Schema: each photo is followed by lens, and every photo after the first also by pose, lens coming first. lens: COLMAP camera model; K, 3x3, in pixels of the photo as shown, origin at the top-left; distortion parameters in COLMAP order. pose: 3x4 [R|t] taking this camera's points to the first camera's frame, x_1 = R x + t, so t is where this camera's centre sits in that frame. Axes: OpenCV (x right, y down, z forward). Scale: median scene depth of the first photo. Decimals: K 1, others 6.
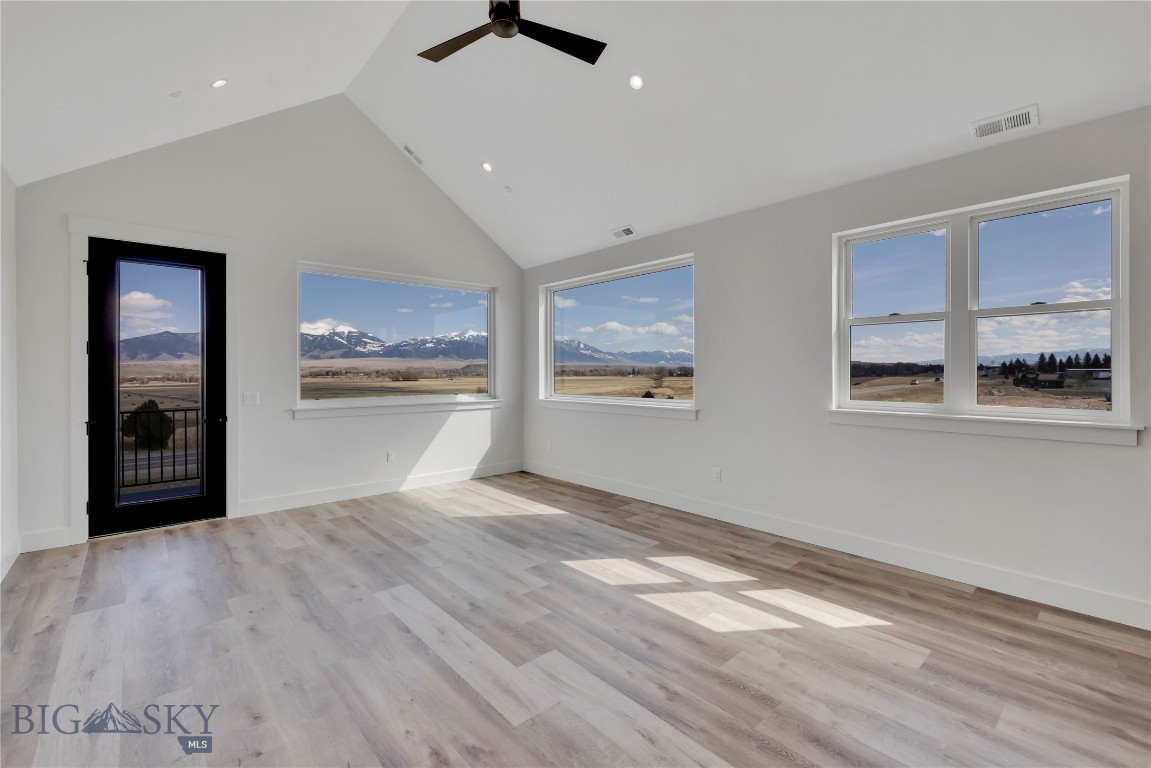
lens RADIAL K [[497.5, 0, 573.8], [0, 497.5, 373.2], [0, 0, 1]] dist [0.000477, 0.000194]
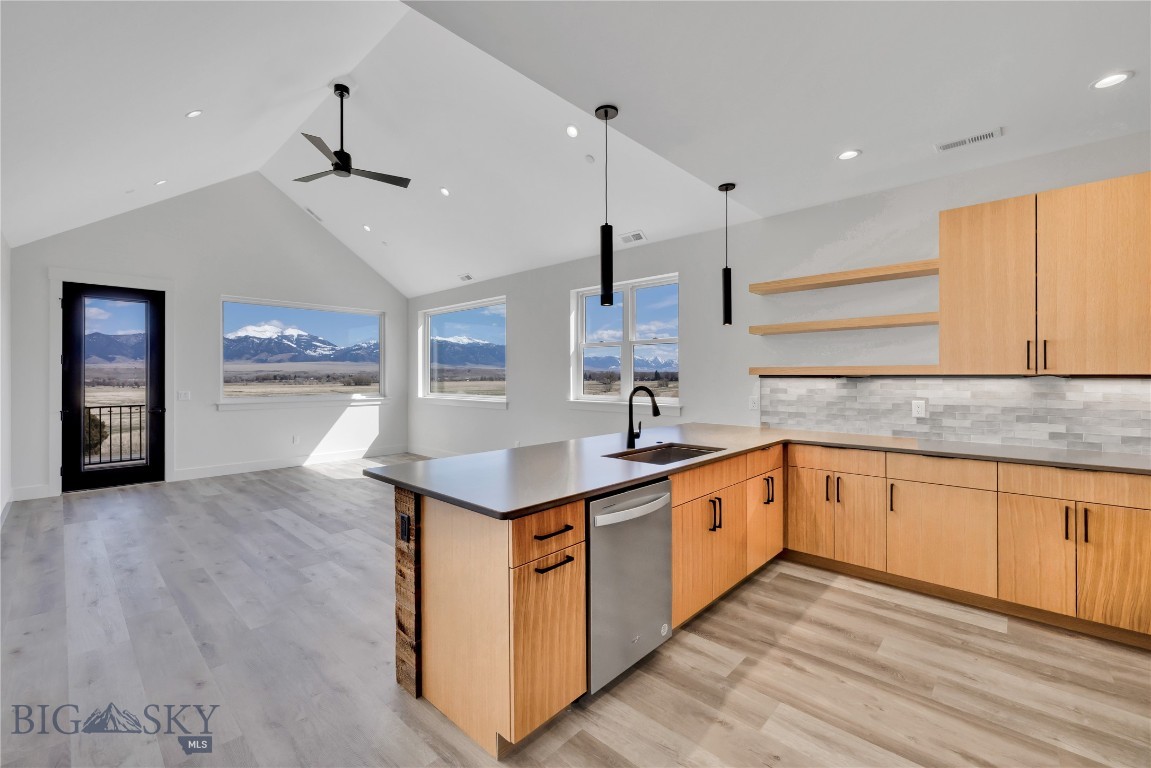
lens RADIAL K [[491.9, 0, 574.5], [0, 491.9, 376.2], [0, 0, 1]] dist [0.000318, -0.000007]
pose [[0.996364, 0.001171, 0.085188, 0.356571], [-0.000919, 0.999995, -0.003003, 0.000053], [-0.085191, 0.002914, 0.996360, -0.513987]]
